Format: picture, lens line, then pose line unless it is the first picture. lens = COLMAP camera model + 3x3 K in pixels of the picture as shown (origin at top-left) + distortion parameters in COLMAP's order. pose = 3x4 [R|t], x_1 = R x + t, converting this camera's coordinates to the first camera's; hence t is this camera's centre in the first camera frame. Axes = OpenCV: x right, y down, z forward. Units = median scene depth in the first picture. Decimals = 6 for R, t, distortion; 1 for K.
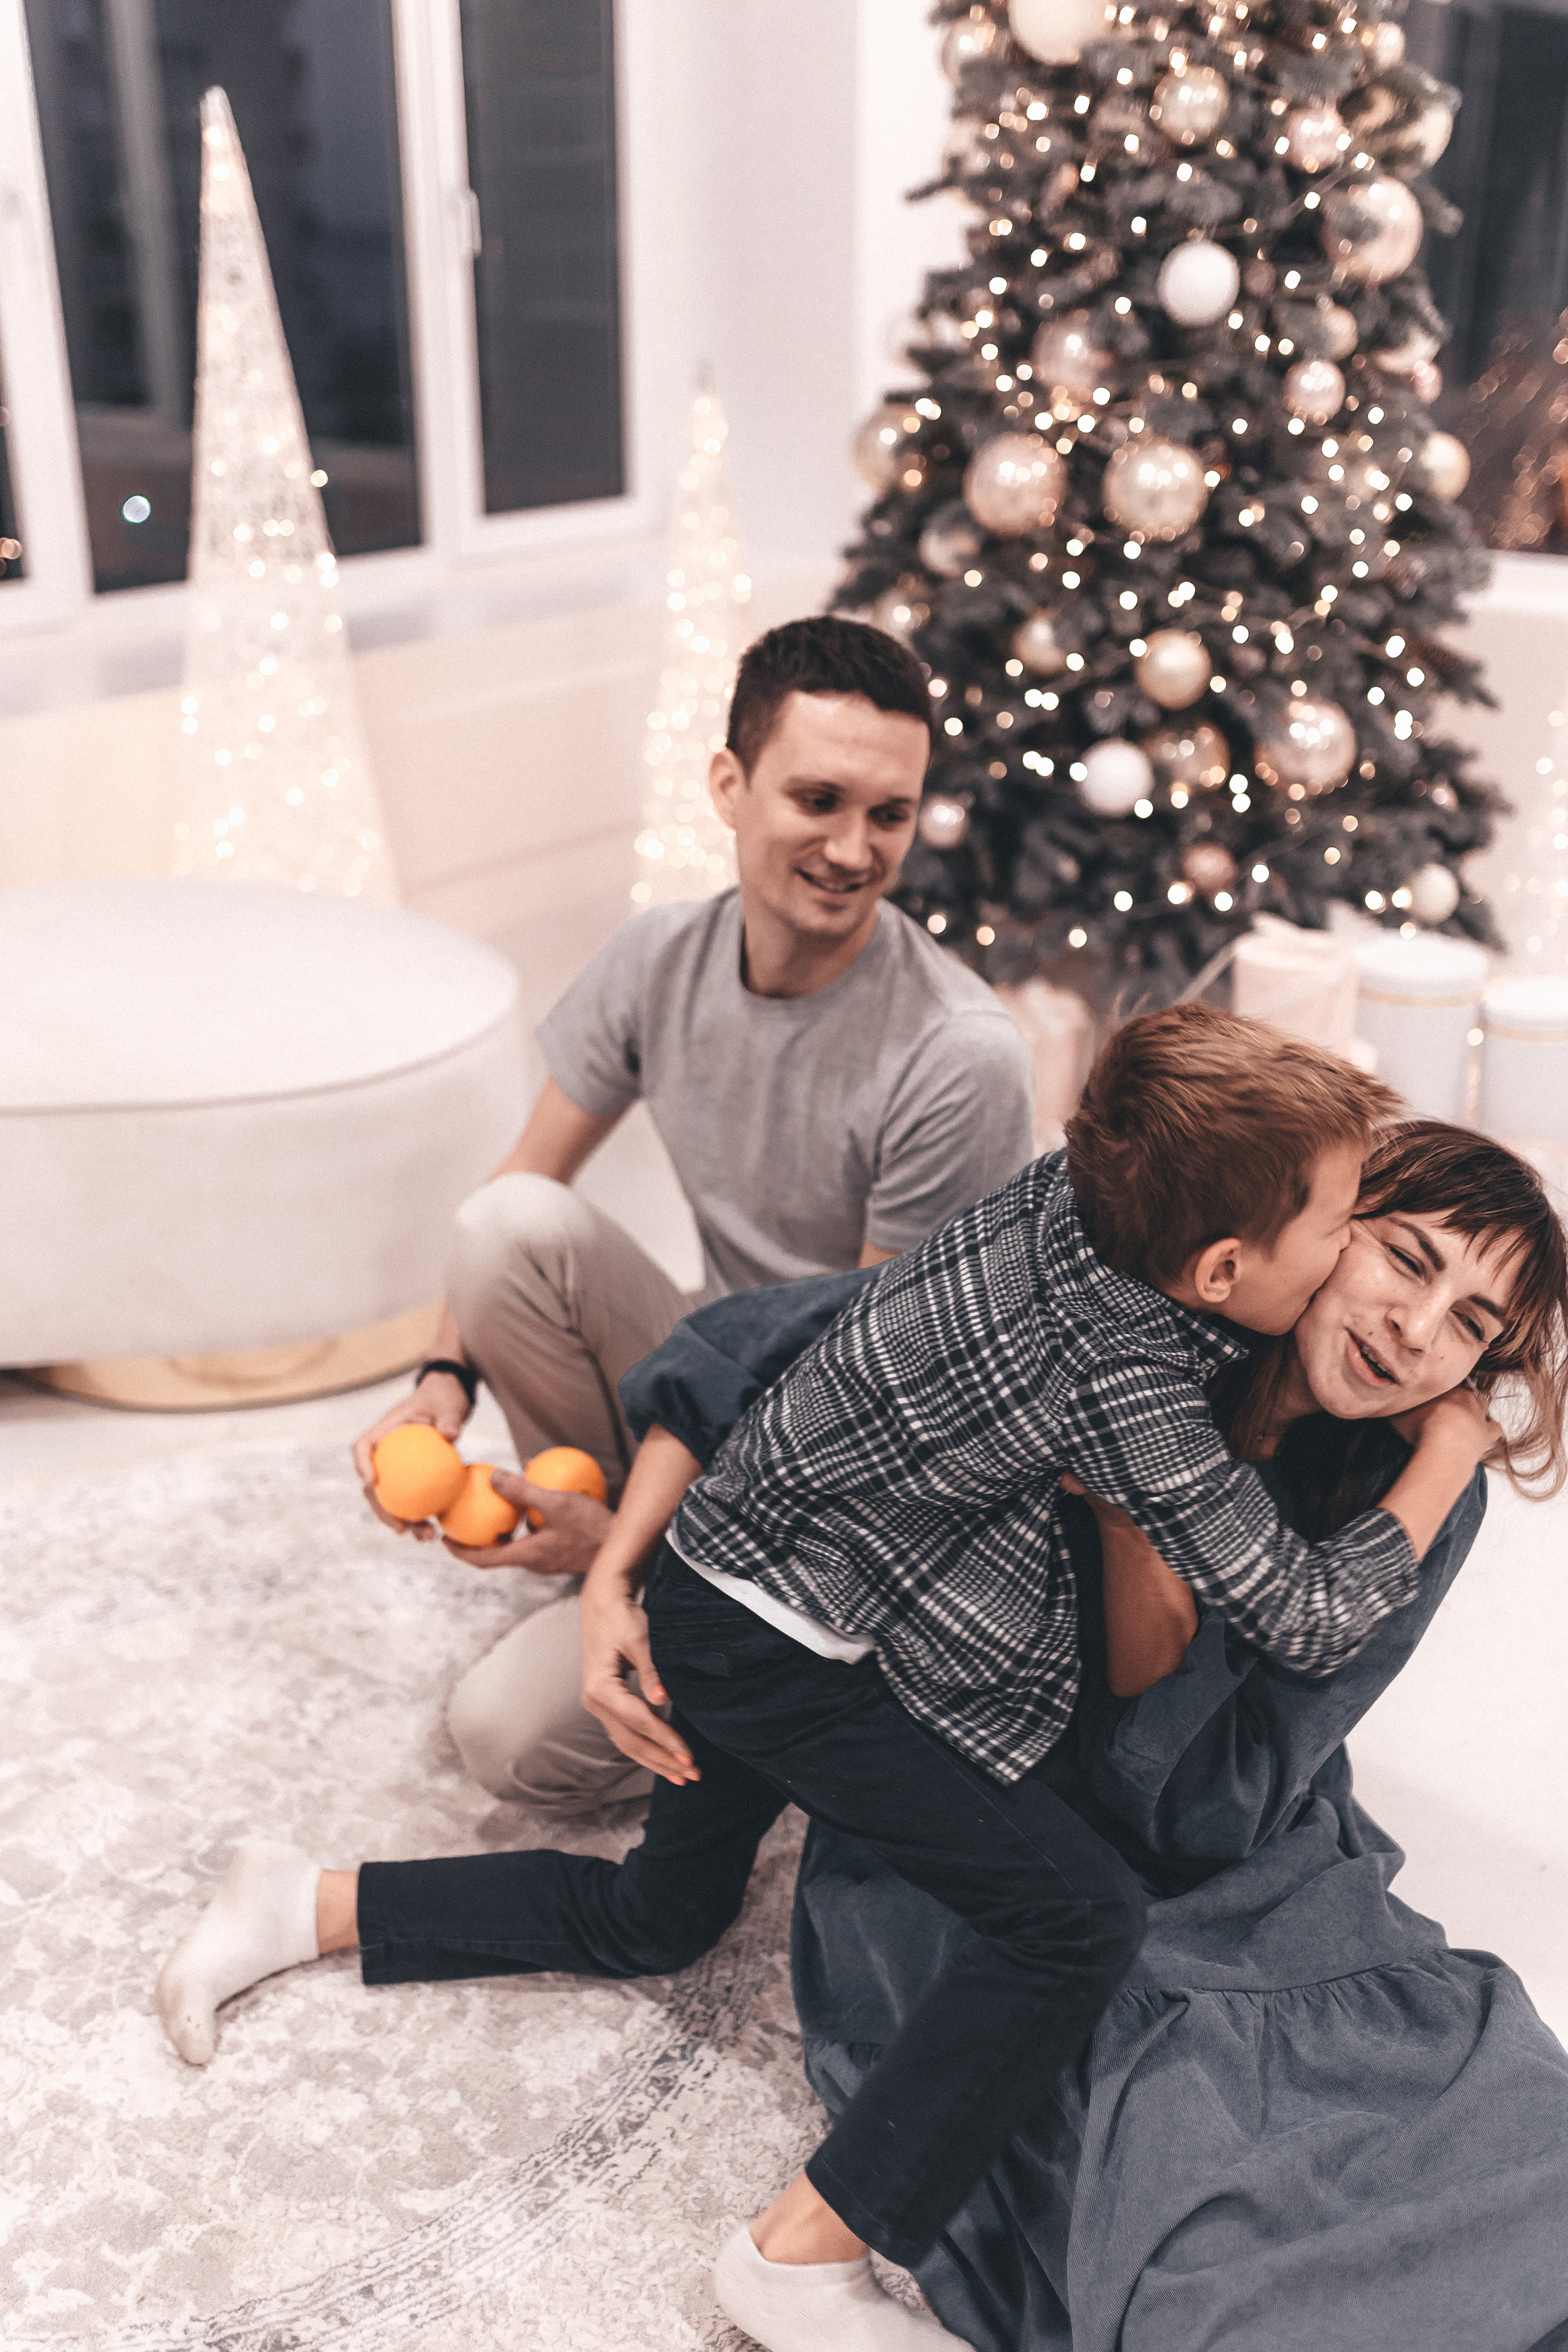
lens RADIAL K [[2298.6, 0, 782.3], [0, 2298.6, 1180.4], [0, 0, 1]] dist [-0.008327, 0.000000]
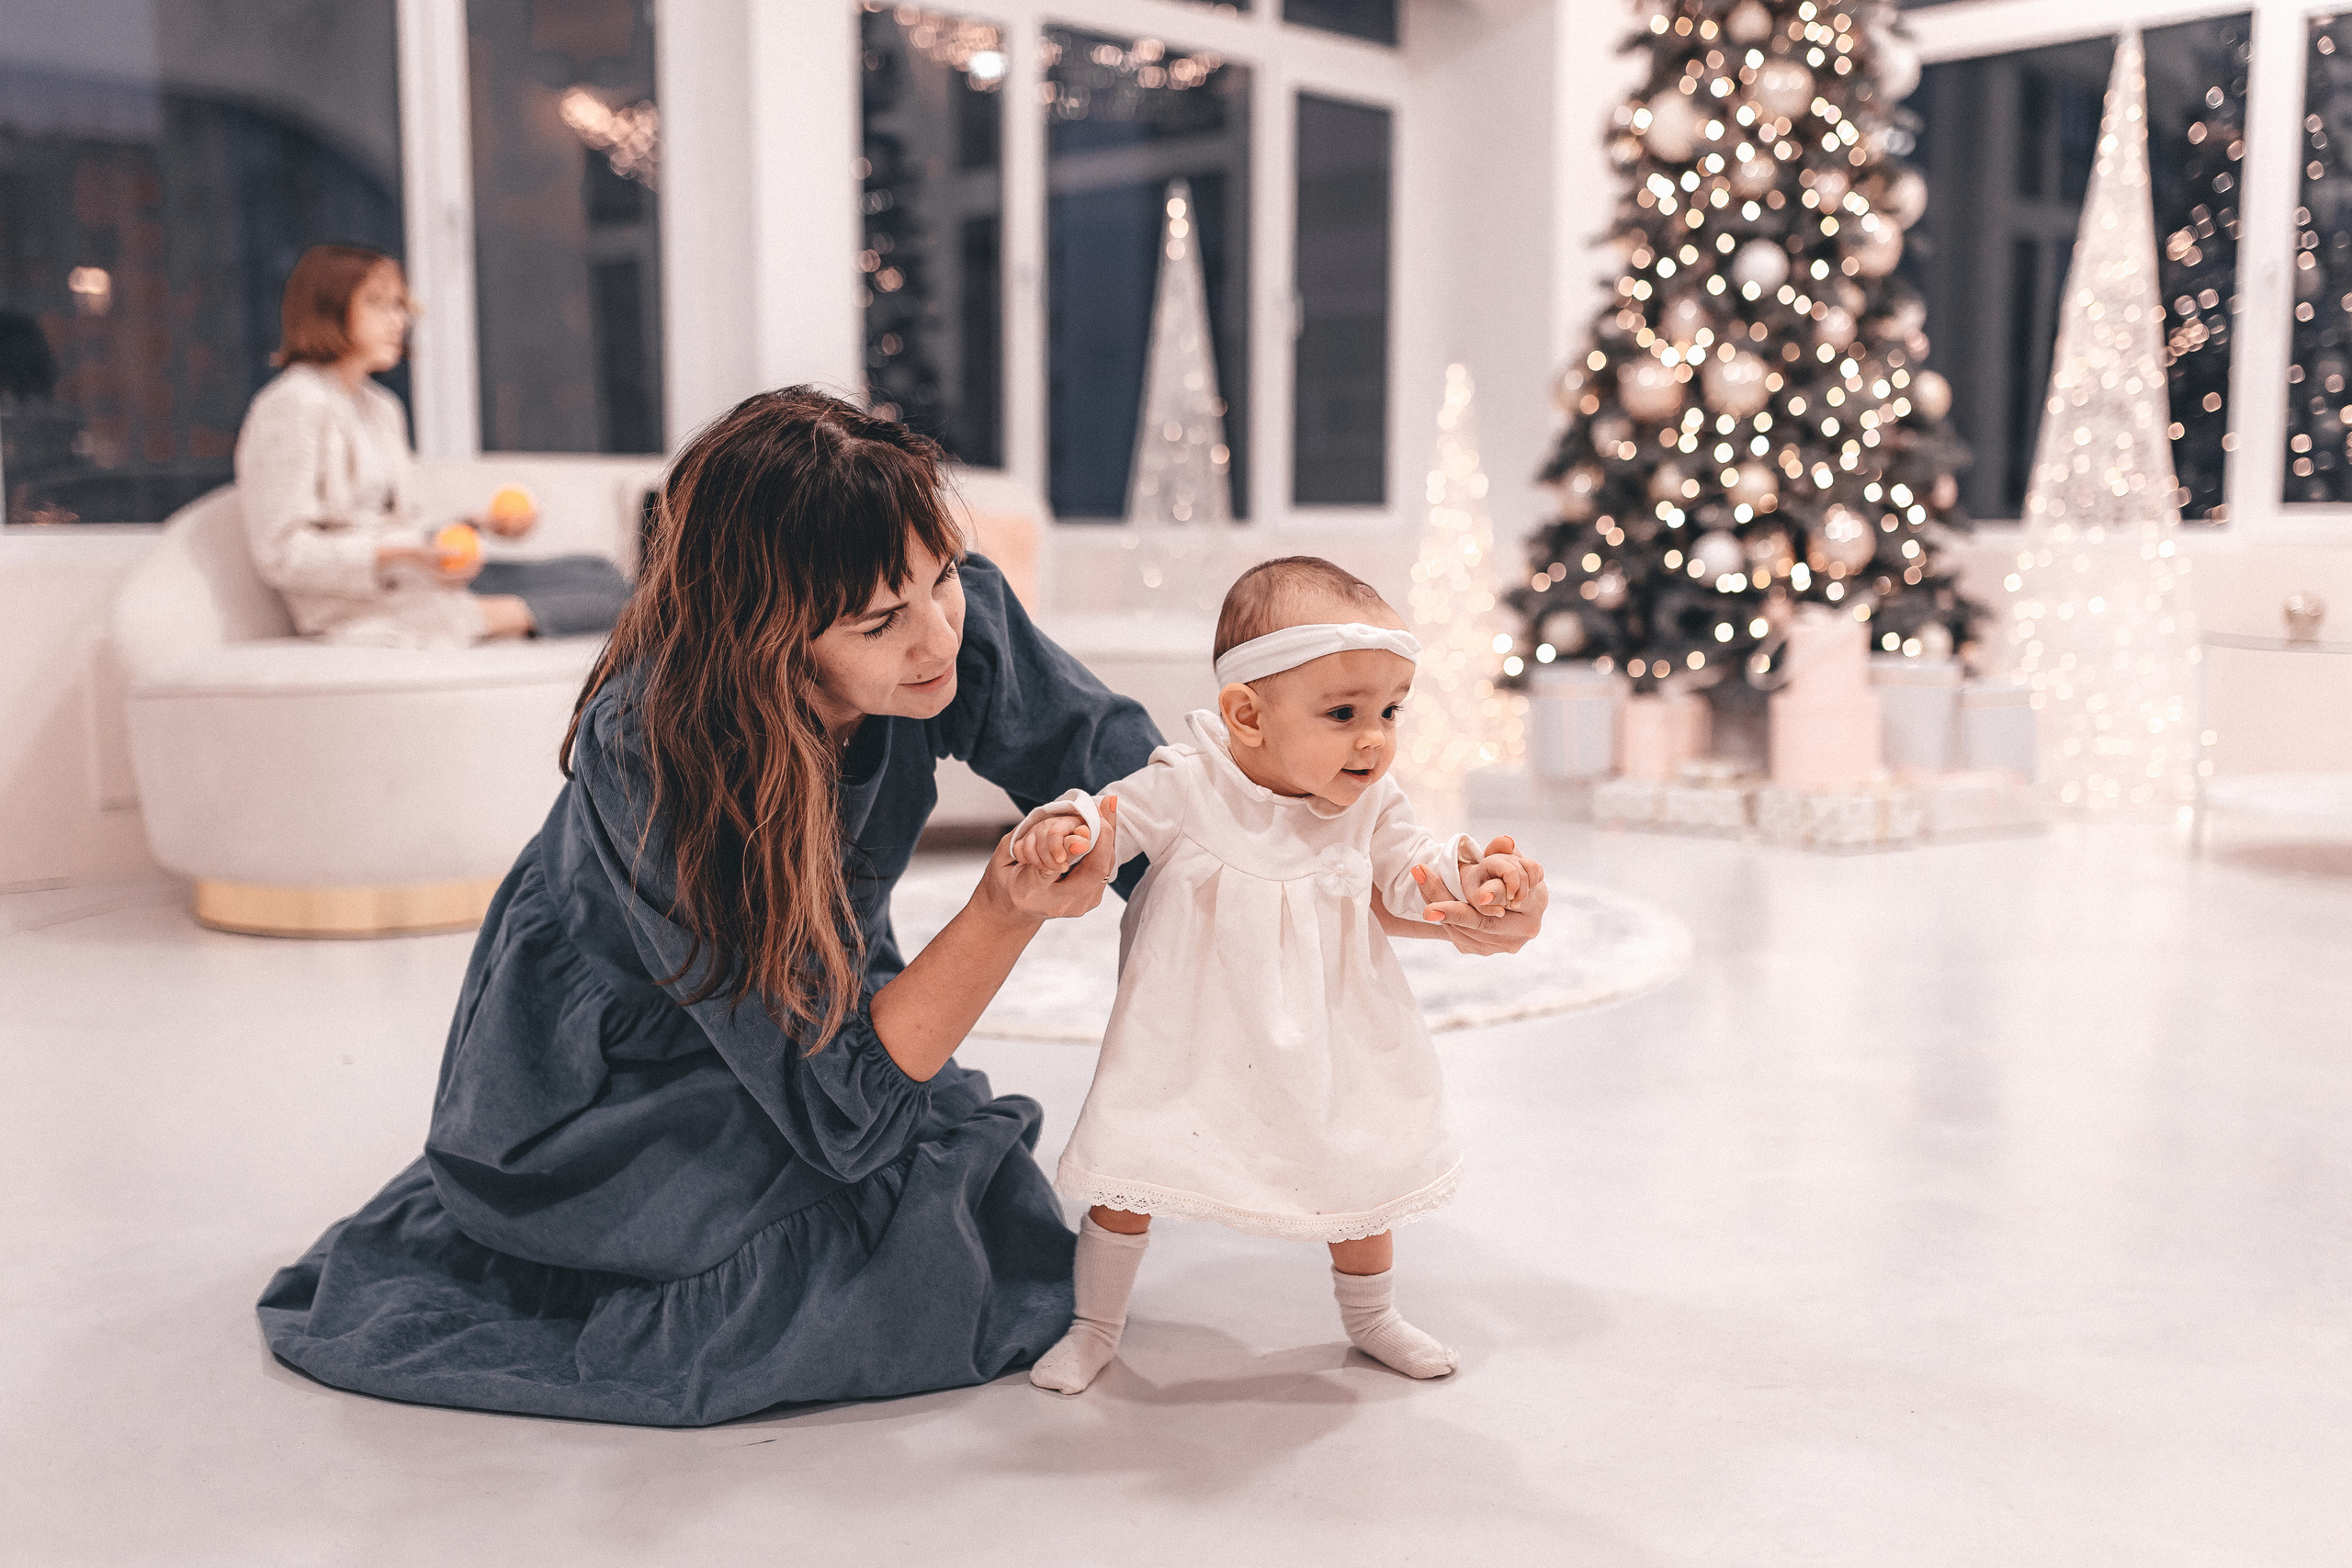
lens RADIAL K [[2298.3, 0, 1173.5], [0, 2298.3, 771.7], [0, 0, 1]] dist [-0.008327, 0.000000]
pose [[0.991528, 0.015361, -0.128983, -0.021650], [-0.052120, 0.956590, -0.286740, 0.445144], [0.118979, 0.291033, 0.949286, -0.517033]]
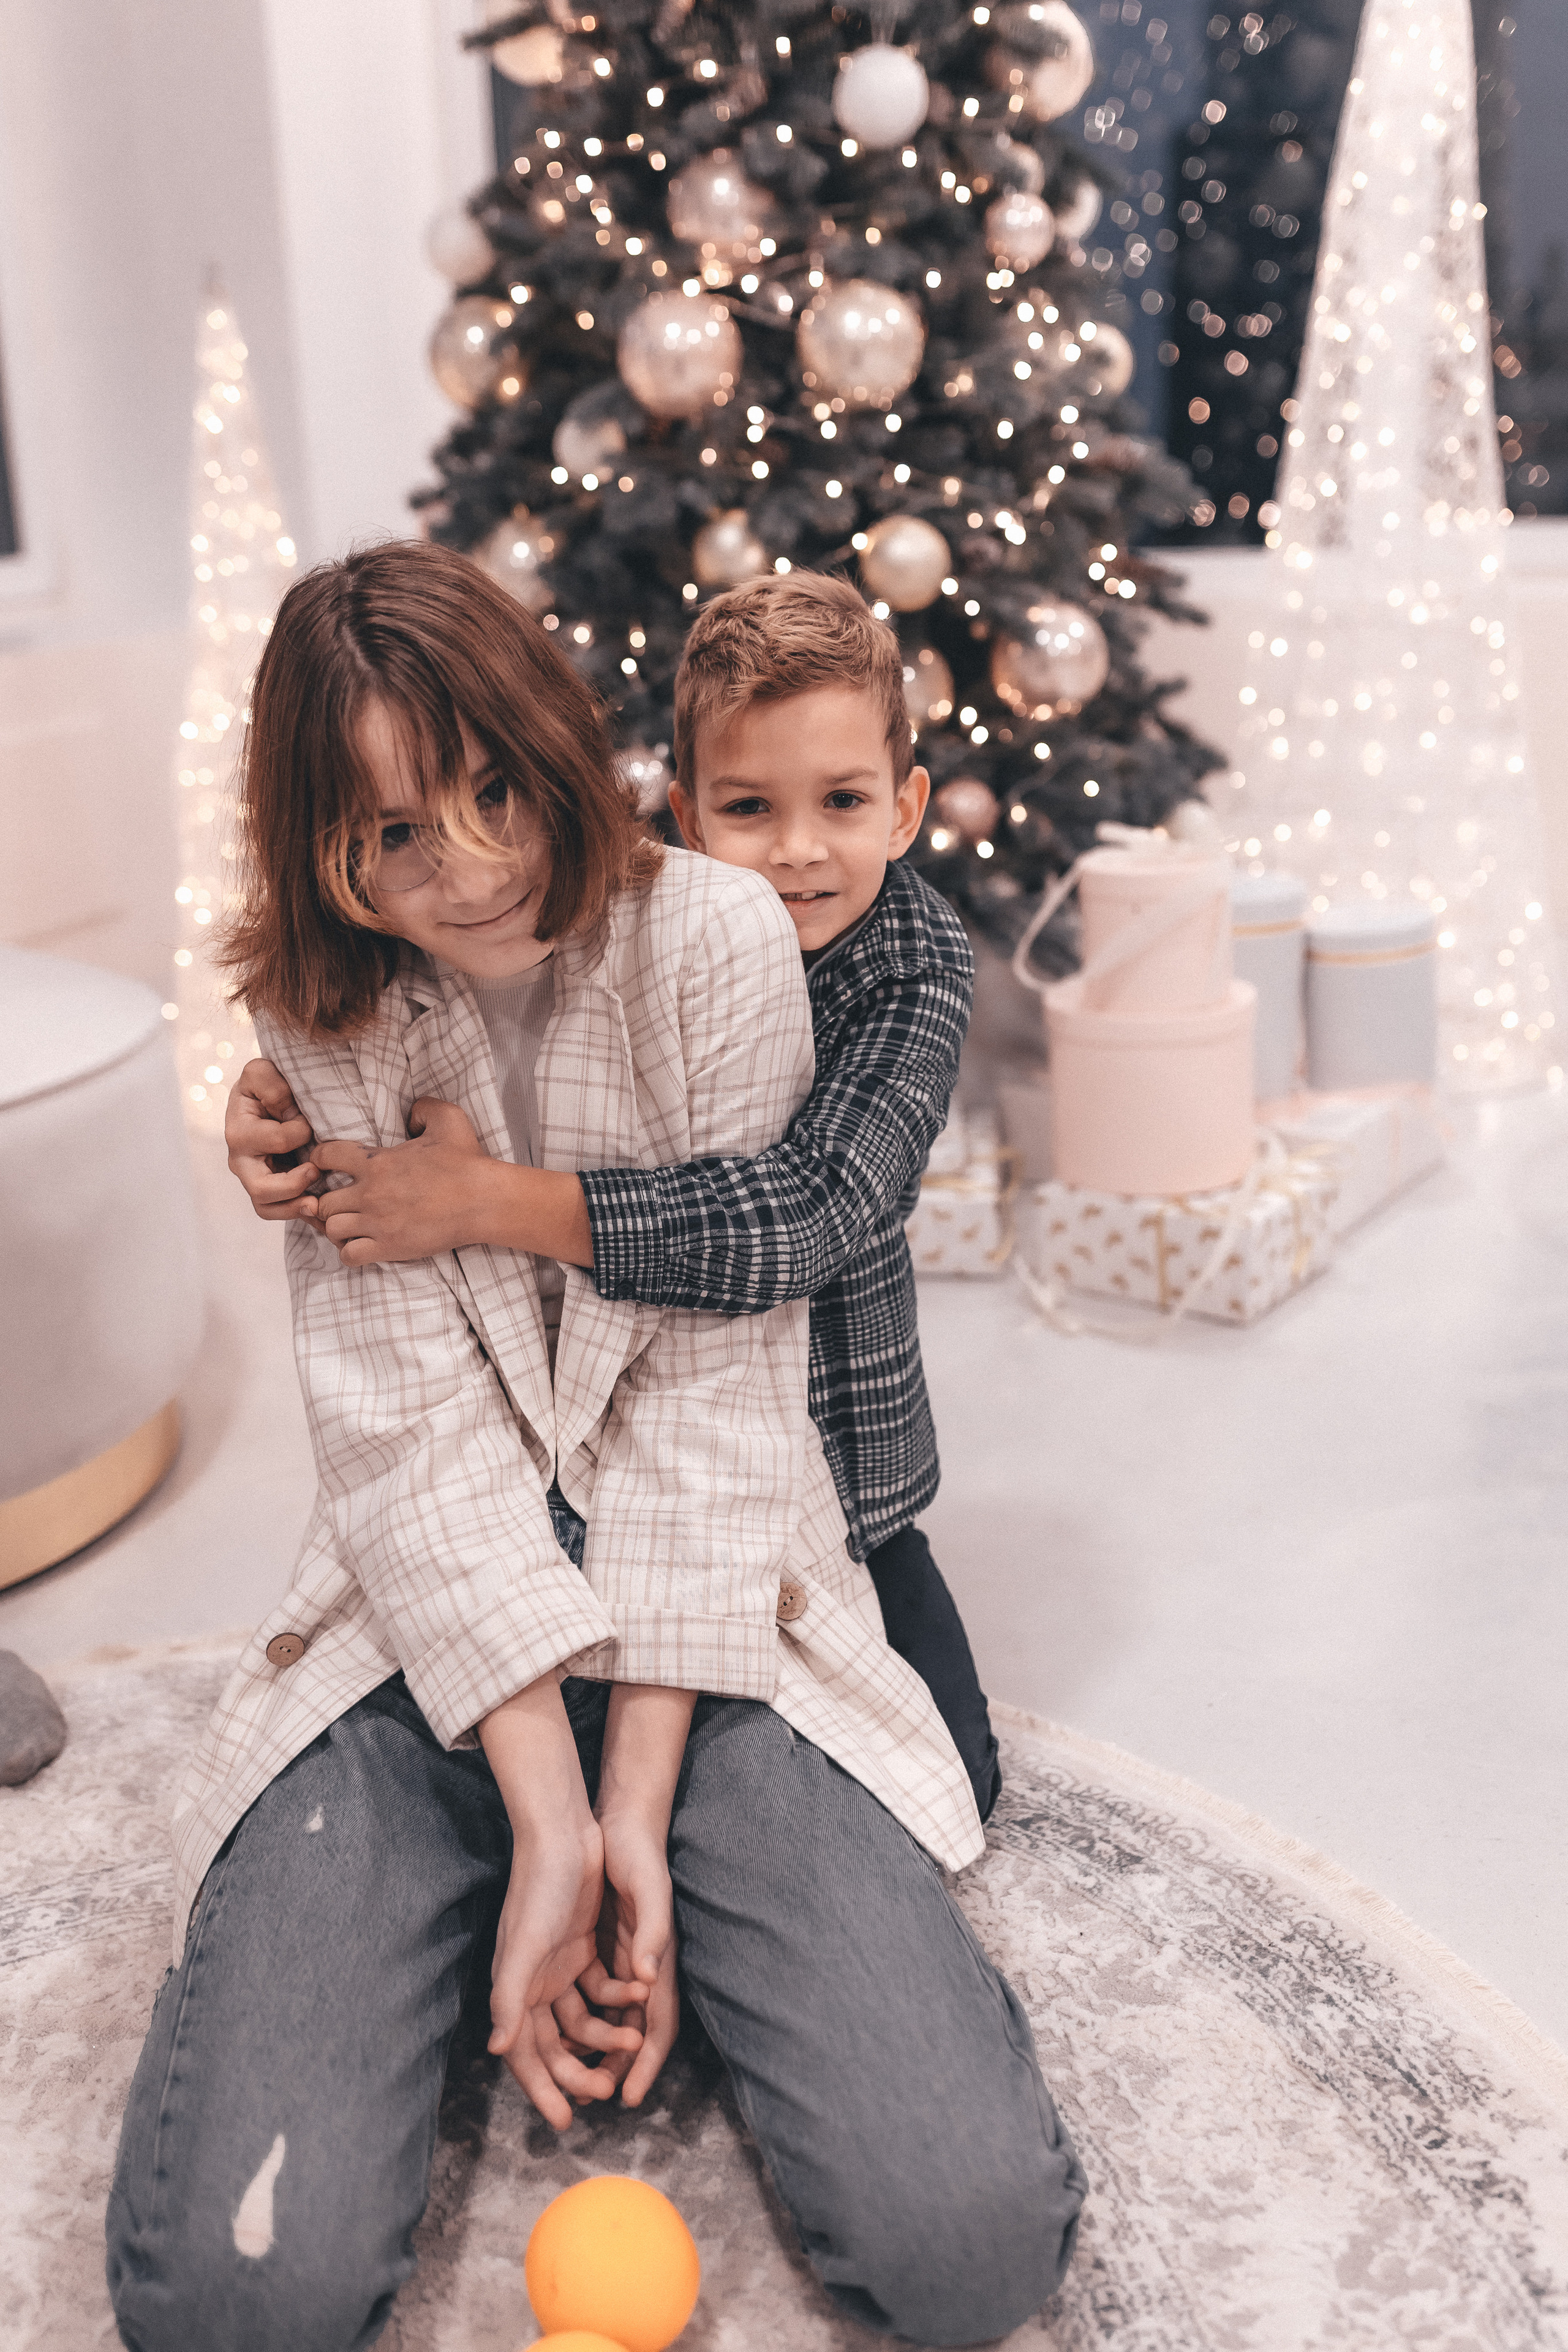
lens RADIAL K [[2298.6, 0, 784.8], [0, 2298.6, 1172.8], [0, 0, 1]] dist [-0.008327, 0.000000]
pose [[0.942801, -0.121858, 0.310285, -0.146153], [0.153210, 0.985058, -0.078665, 0.046300], [-0.296063, 0.121704, 0.947383, 0.264493]]
